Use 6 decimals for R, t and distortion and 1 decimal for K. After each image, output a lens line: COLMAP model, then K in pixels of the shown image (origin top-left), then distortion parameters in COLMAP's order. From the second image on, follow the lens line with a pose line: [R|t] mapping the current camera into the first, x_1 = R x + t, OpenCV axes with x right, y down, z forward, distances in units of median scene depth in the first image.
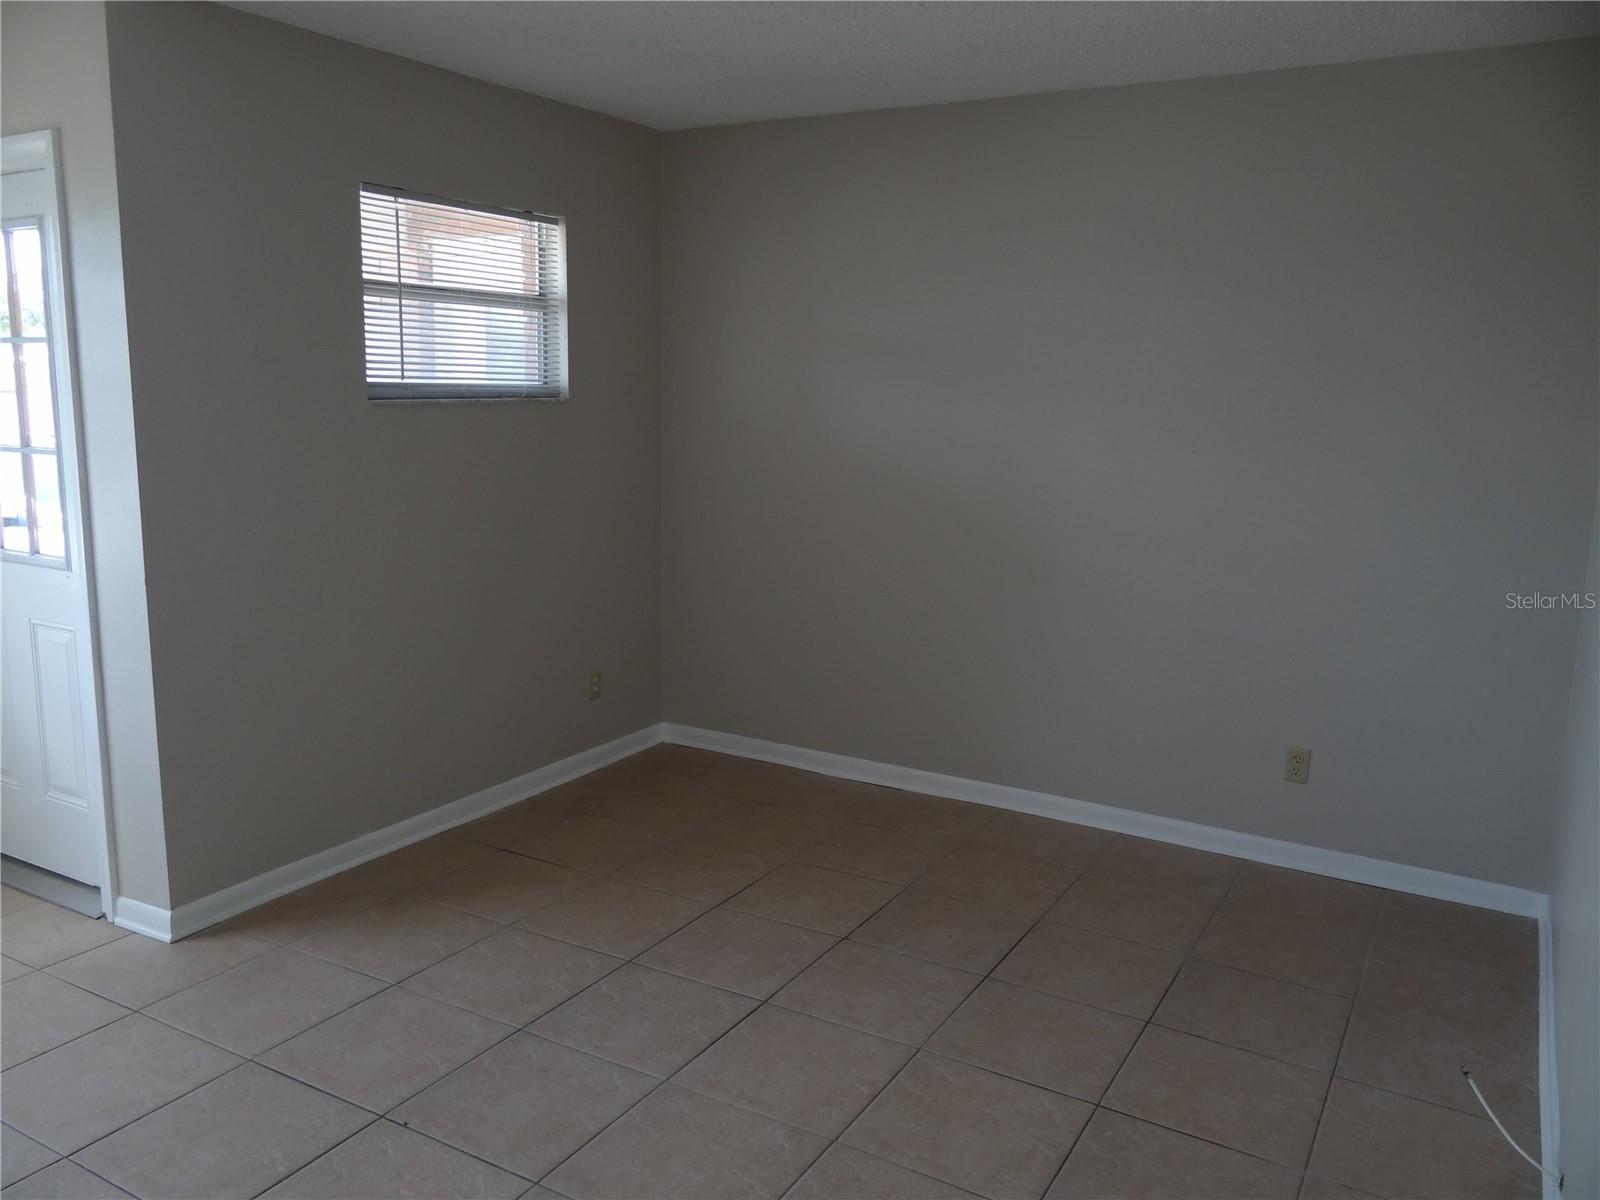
lens RADIAL K [[1247.9, 0, 800.0], [0, 1247.9, 600.0], [0, 0, 1]] dist [-0.036411, -0.005964]
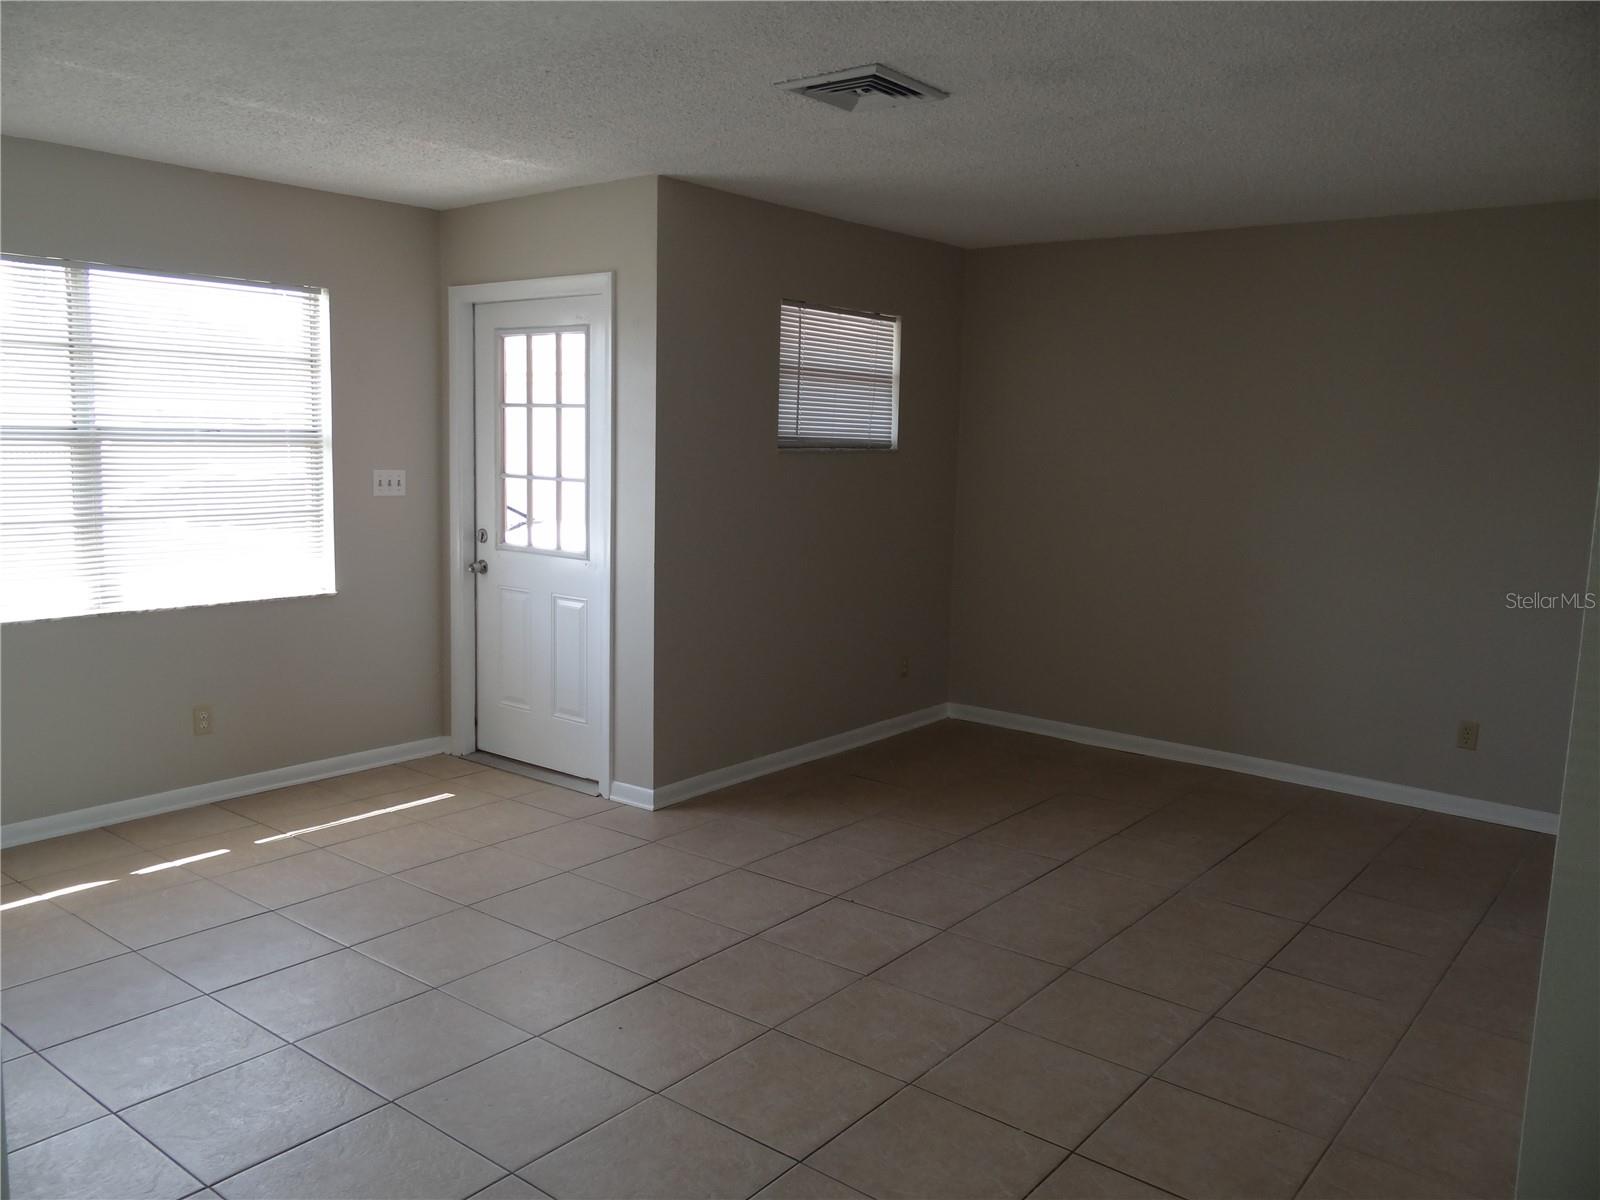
lens RADIAL K [[1250.9, 0, 802.4], [0, 1250.9, 592.2], [0, 0, 1]] dist [-0.009329, 0.005396]
pose [[0.989736, 0.022674, -0.141099, -0.118232], [-0.029659, 0.998426, -0.047596, 0.075652], [0.139798, 0.051292, 0.988851, -0.435818]]
